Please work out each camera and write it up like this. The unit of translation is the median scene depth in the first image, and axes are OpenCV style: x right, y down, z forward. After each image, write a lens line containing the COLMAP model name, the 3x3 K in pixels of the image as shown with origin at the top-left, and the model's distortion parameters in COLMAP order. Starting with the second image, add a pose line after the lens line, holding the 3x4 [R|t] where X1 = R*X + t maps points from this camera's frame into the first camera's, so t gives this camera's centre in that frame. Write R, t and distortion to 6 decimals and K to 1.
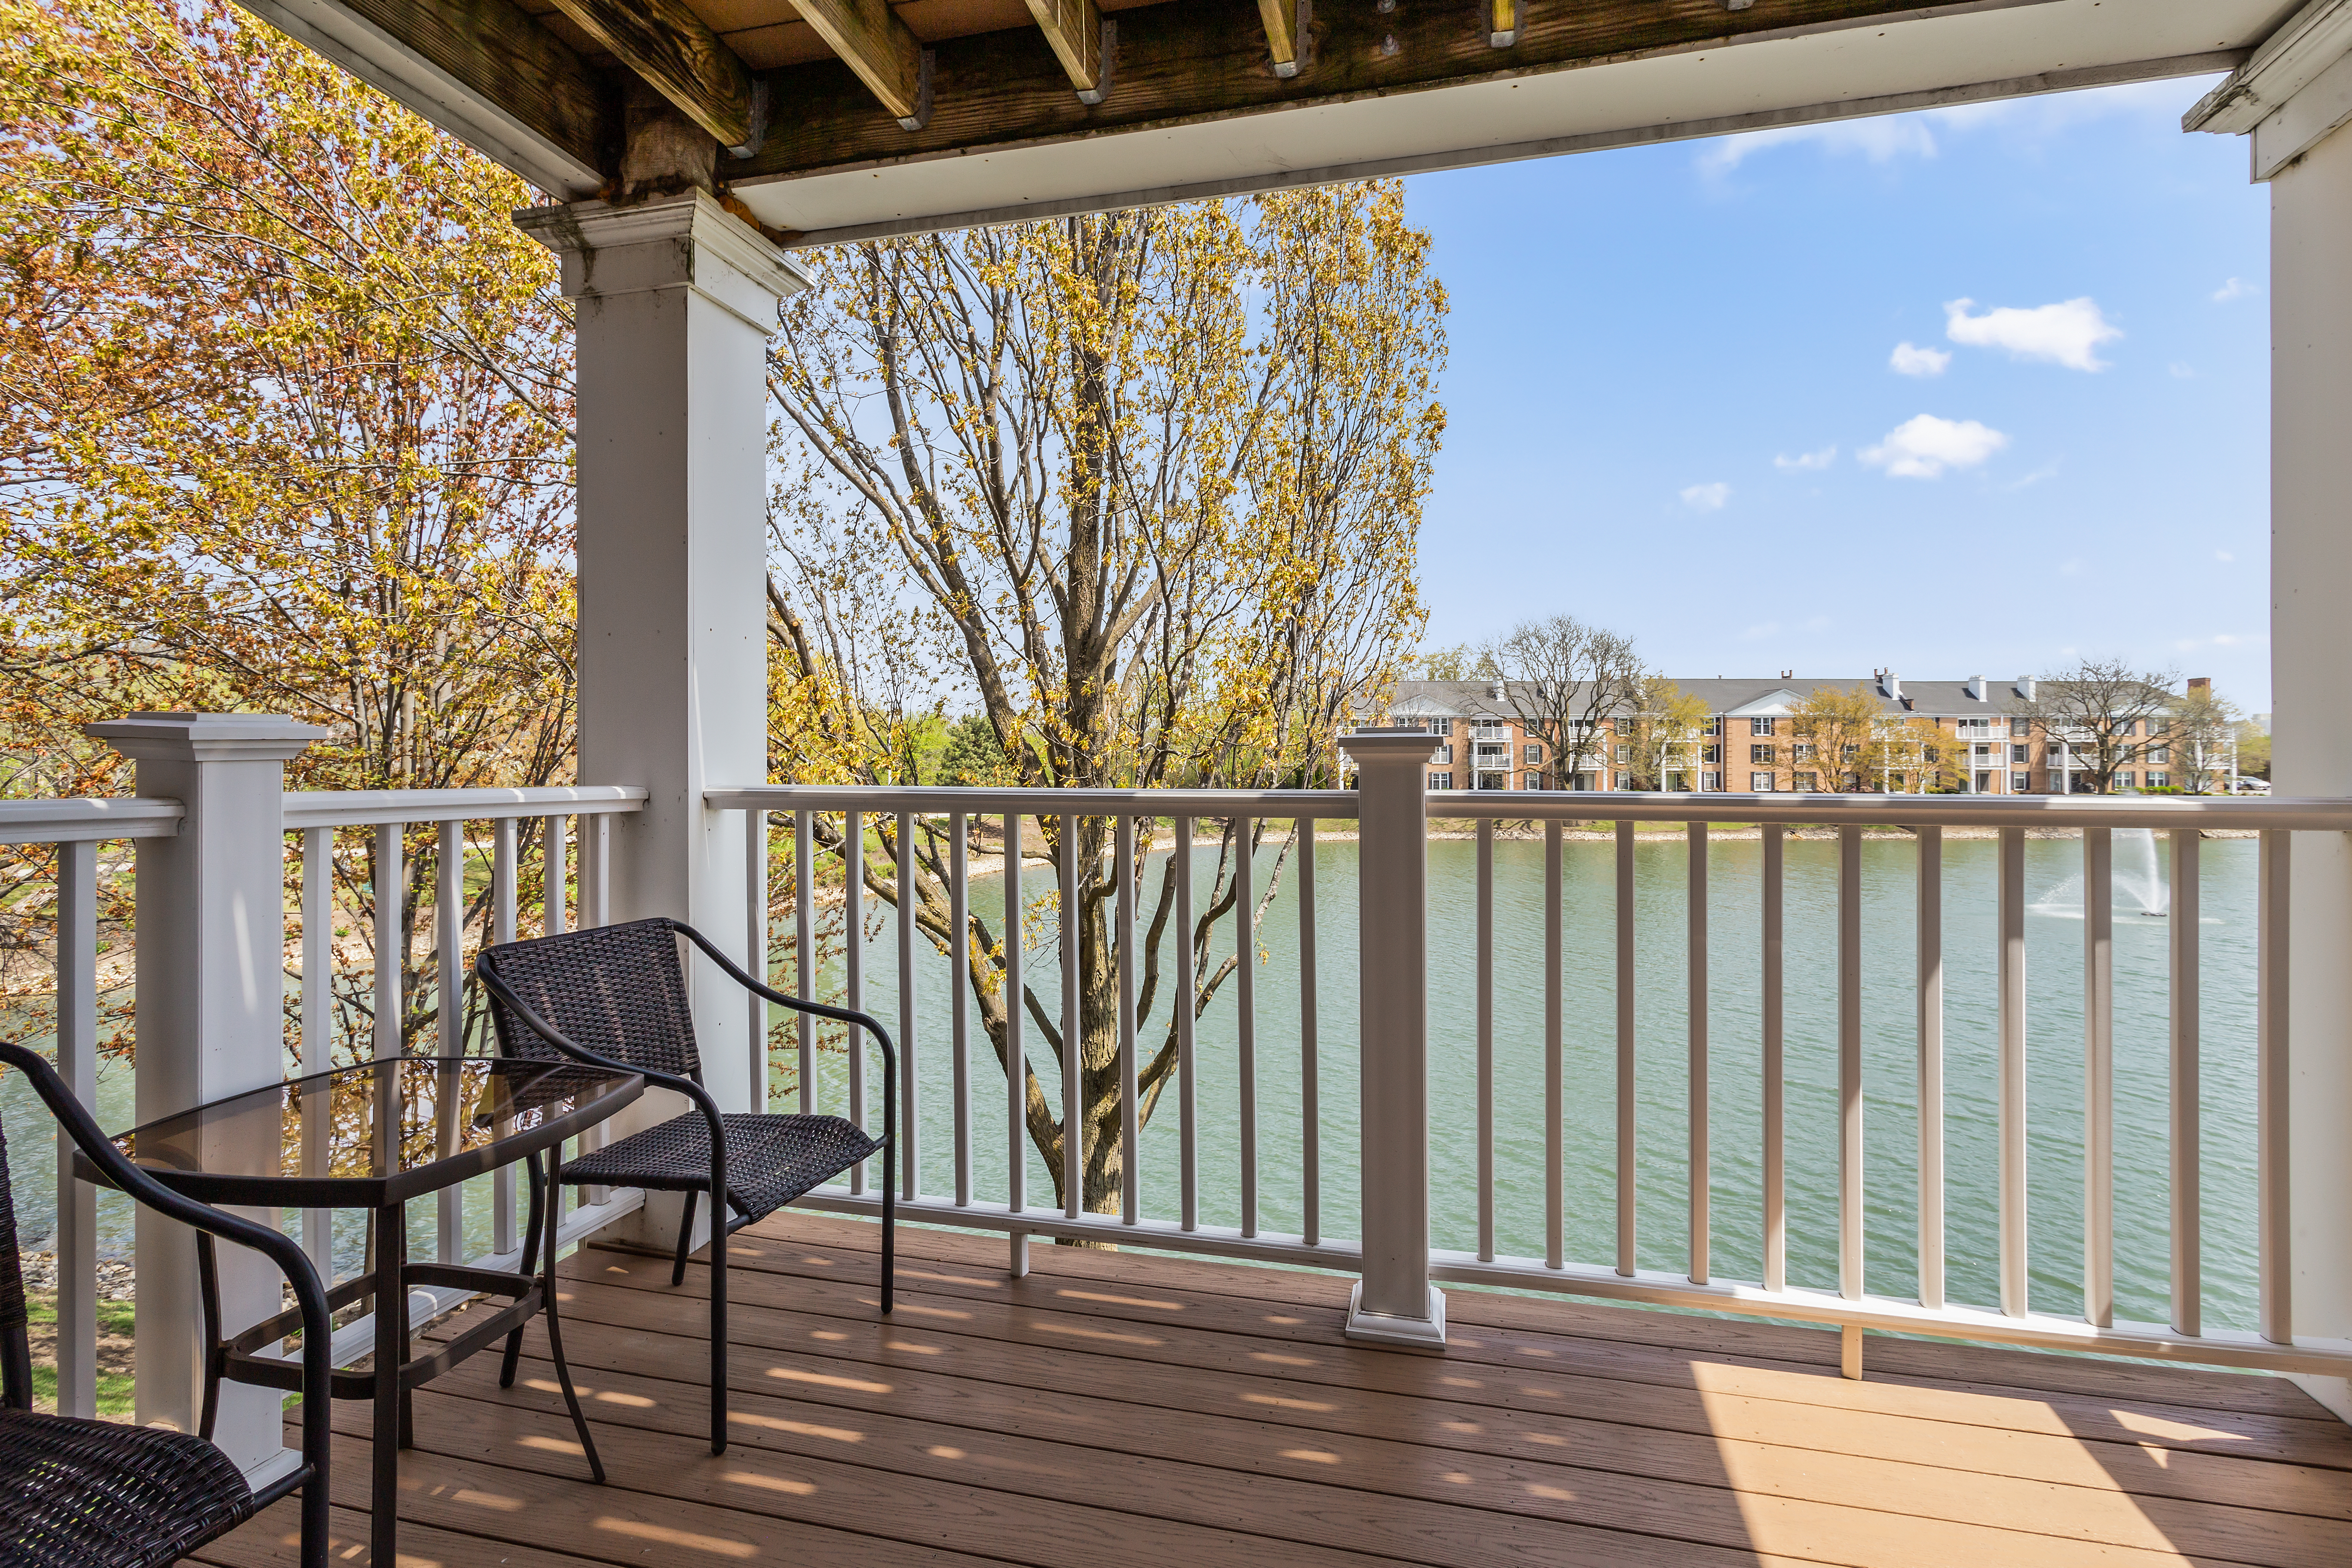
lens RADIAL K [[1130.2, 0, 1172.9], [0, 1130.2, 766.6], [0, 0, 1]] dist [0.003761, 0.001104]
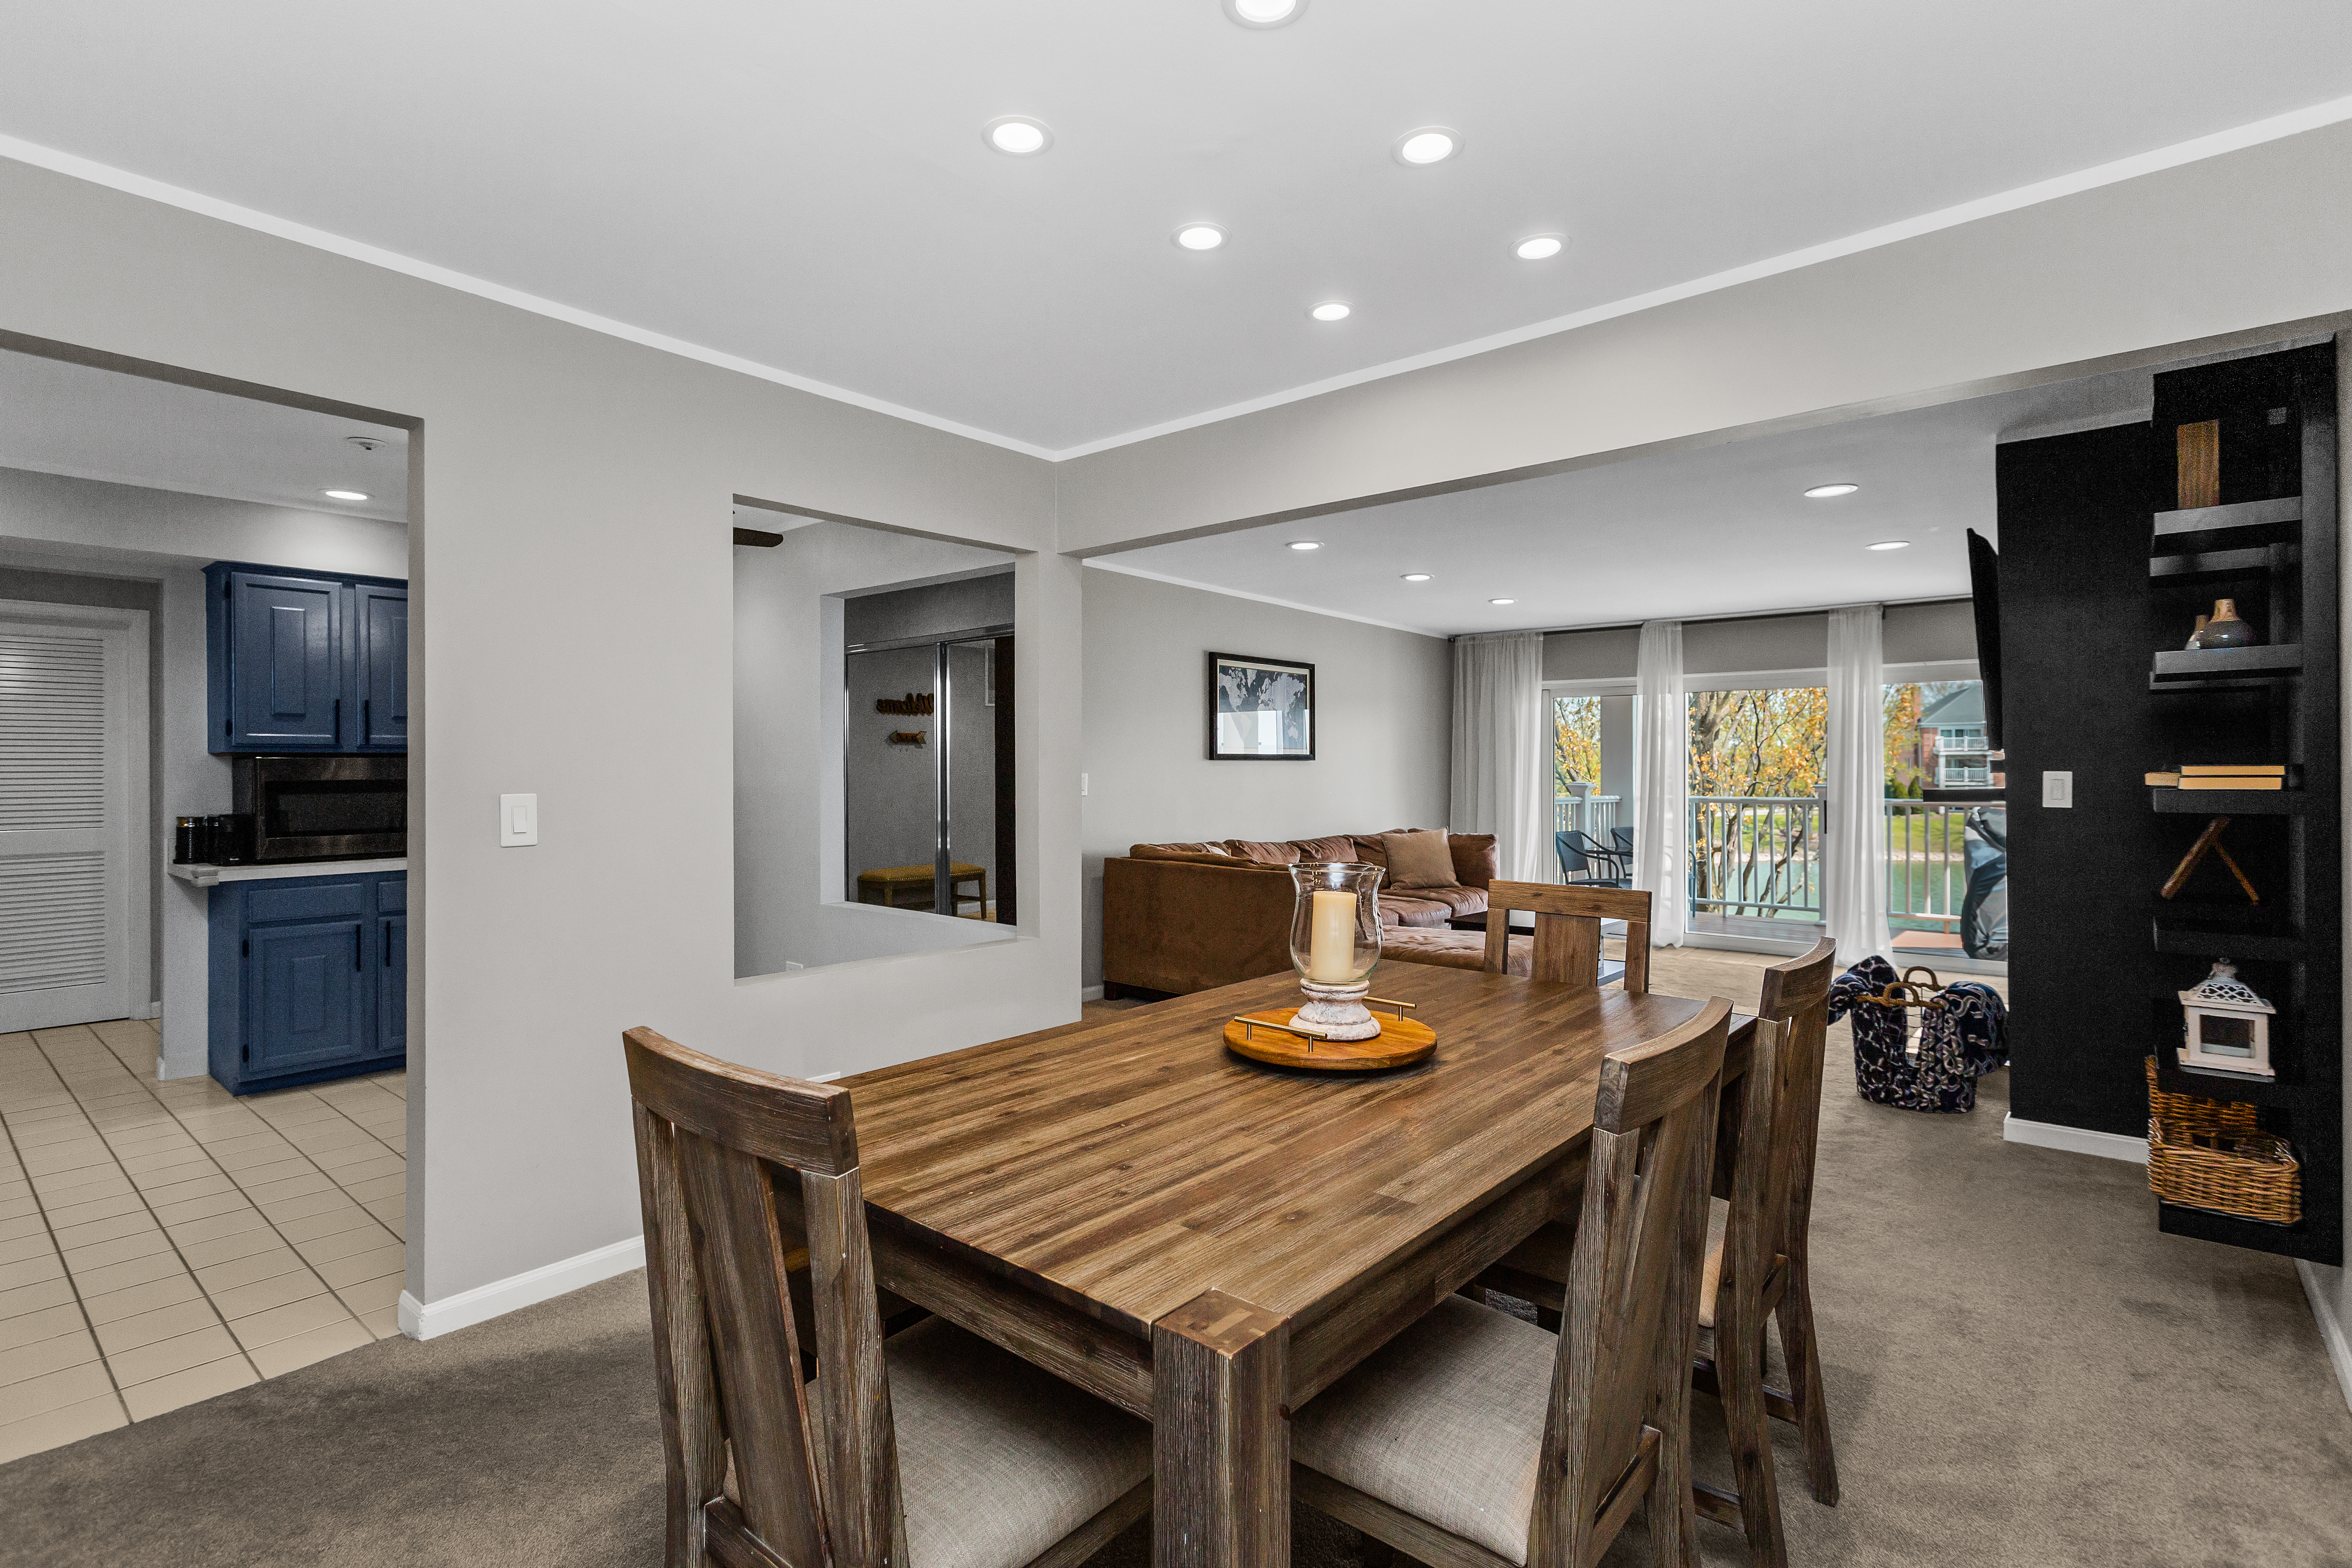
lens RADIAL K [[1130.2, 0, 1169.1], [0, 1130.2, 781.6], [0, 0, 1]] dist [0.003761, 0.001104]
pose [[0.895823, 0.001703, -0.444408, -0.128853], [-0.000870, 0.999997, 0.002079, -0.045947], [0.444411, -0.001476, 0.895822, -3.823142]]
